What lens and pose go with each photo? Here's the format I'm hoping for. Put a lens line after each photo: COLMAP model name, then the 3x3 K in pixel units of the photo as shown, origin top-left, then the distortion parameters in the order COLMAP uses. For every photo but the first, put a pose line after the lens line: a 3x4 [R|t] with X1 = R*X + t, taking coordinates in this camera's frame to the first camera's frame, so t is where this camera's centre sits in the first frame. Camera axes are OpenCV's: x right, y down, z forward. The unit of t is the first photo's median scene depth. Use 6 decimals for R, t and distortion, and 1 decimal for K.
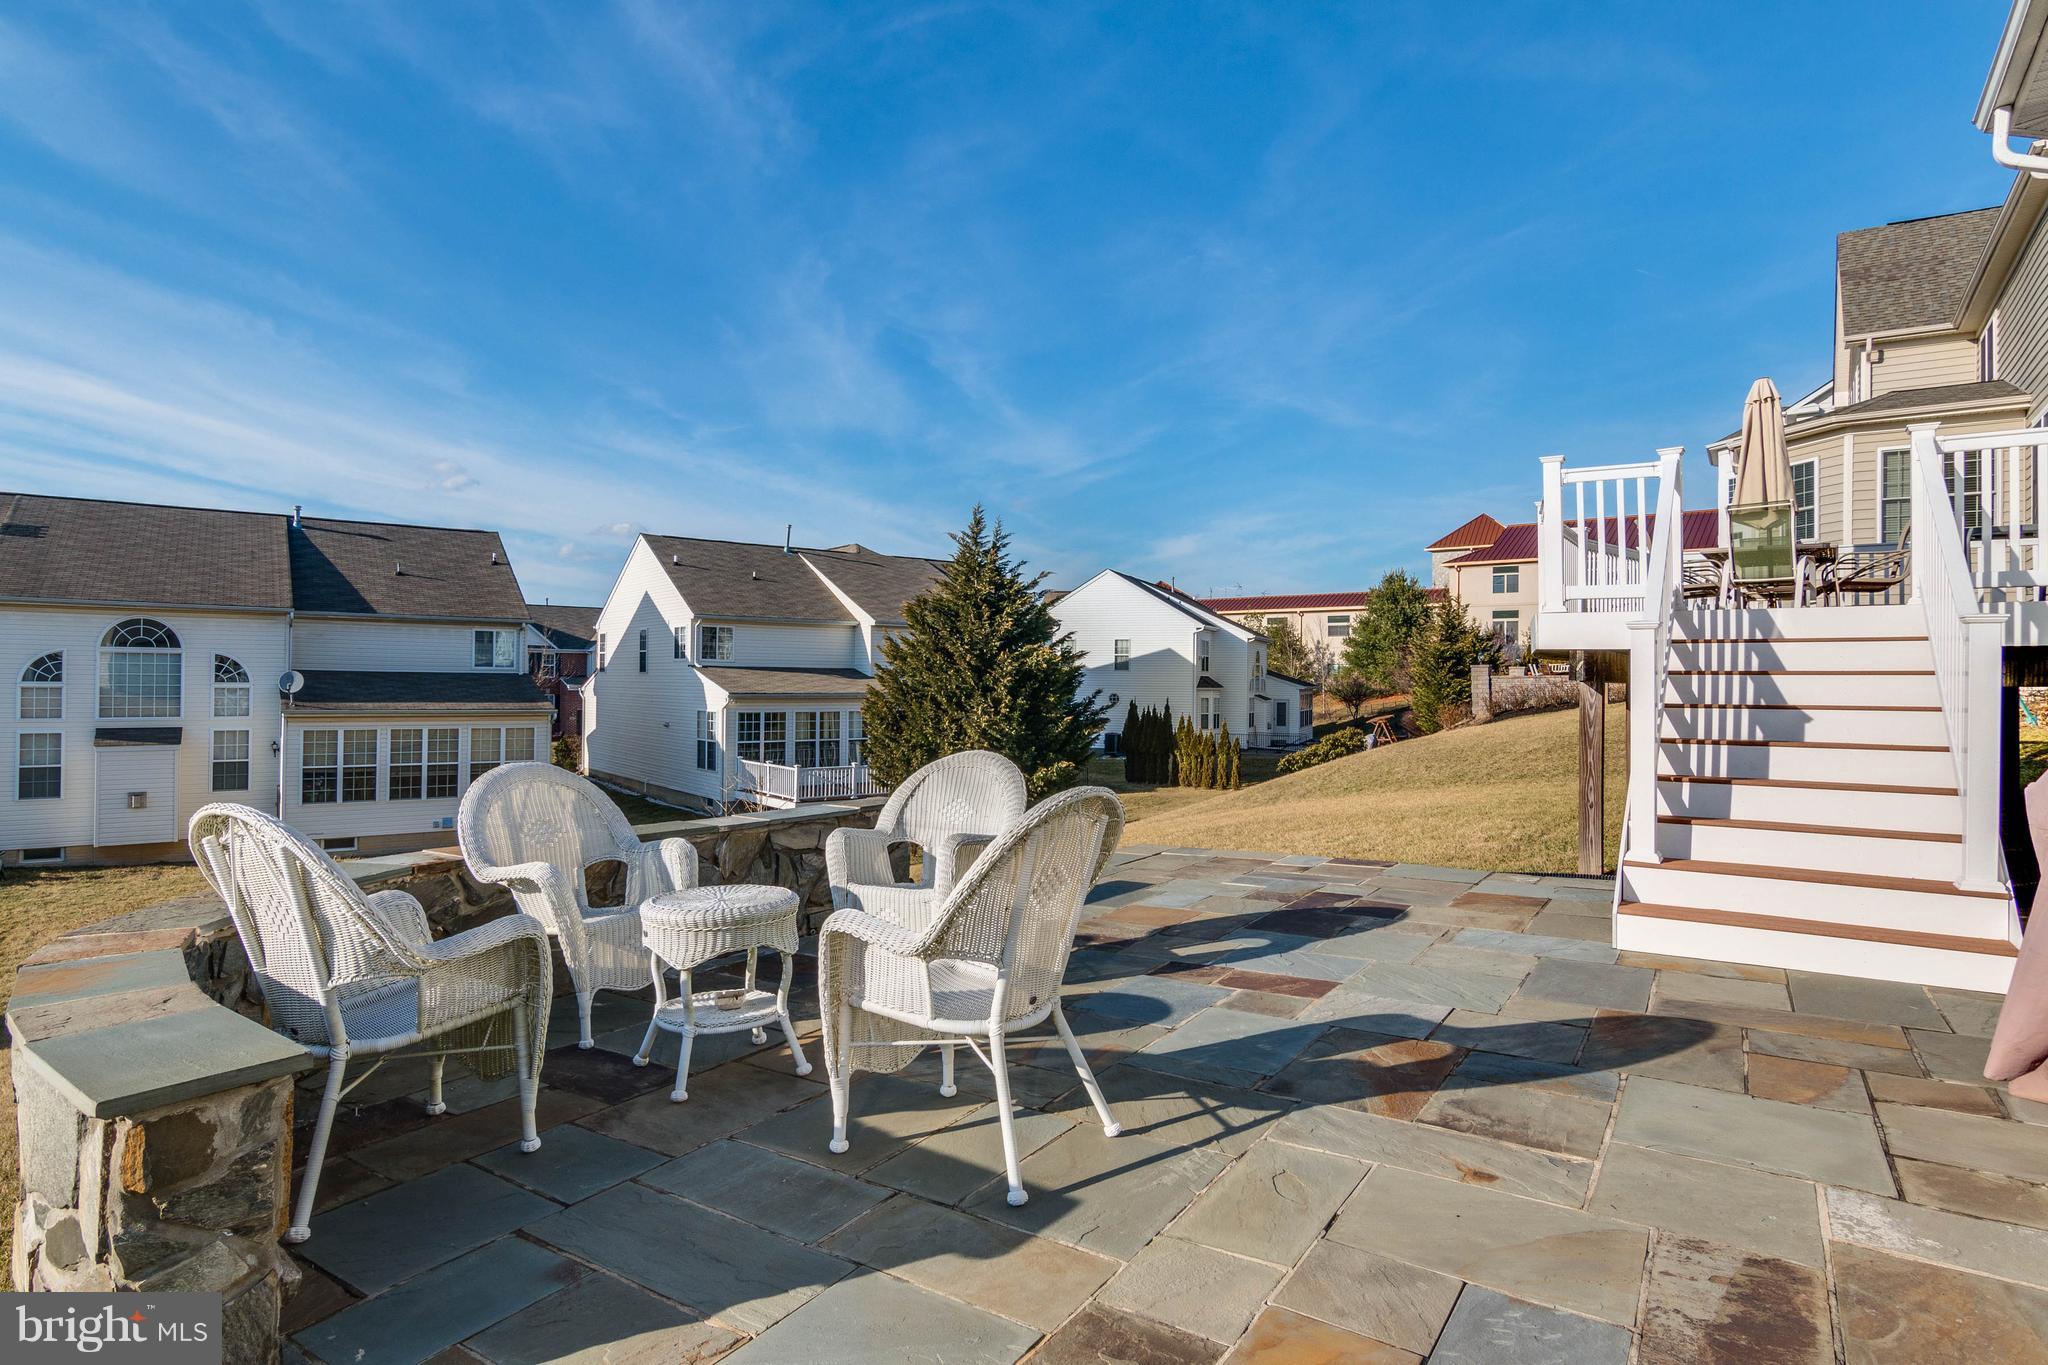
lens RADIAL K [[1089.1, 0, 1005.3], [0, 1089.1, 686.8], [0, 0, 1]] dist [-0.002050, 0.001074]
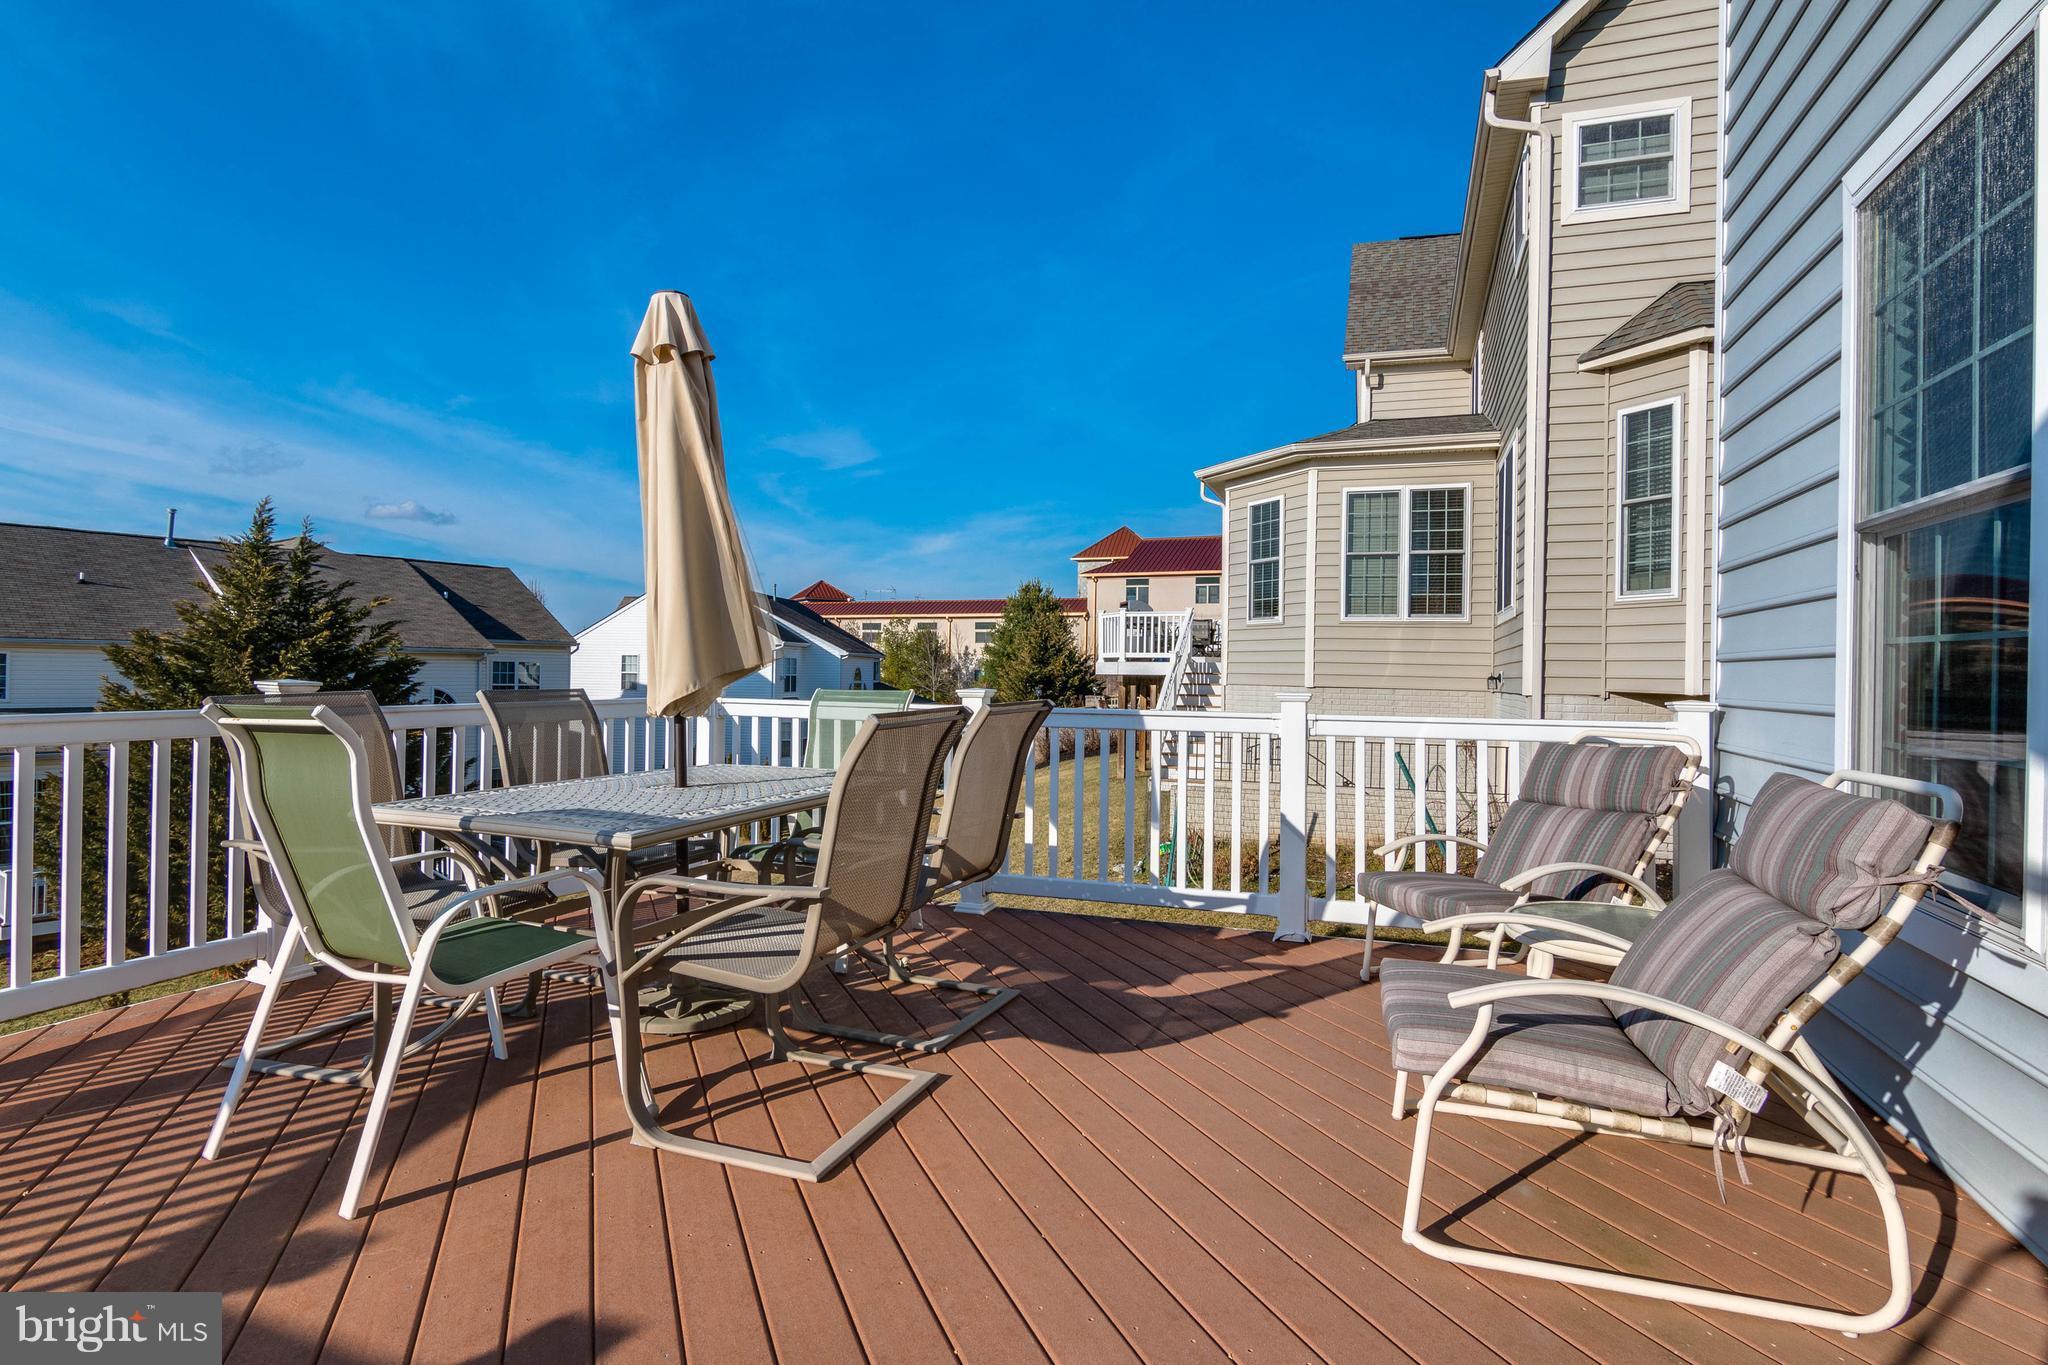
lens RADIAL K [[992.2, 0, 1041.0], [0, 992.2, 676.0], [0, 0, 1]] dist [0.001937, 0.000334]
pose [[0.965372, 0.003216, 0.260857, 0.325877], [-0.006353, 0.999917, 0.011184, -0.072672], [-0.260800, -0.012454, 0.965313, 0.291657]]
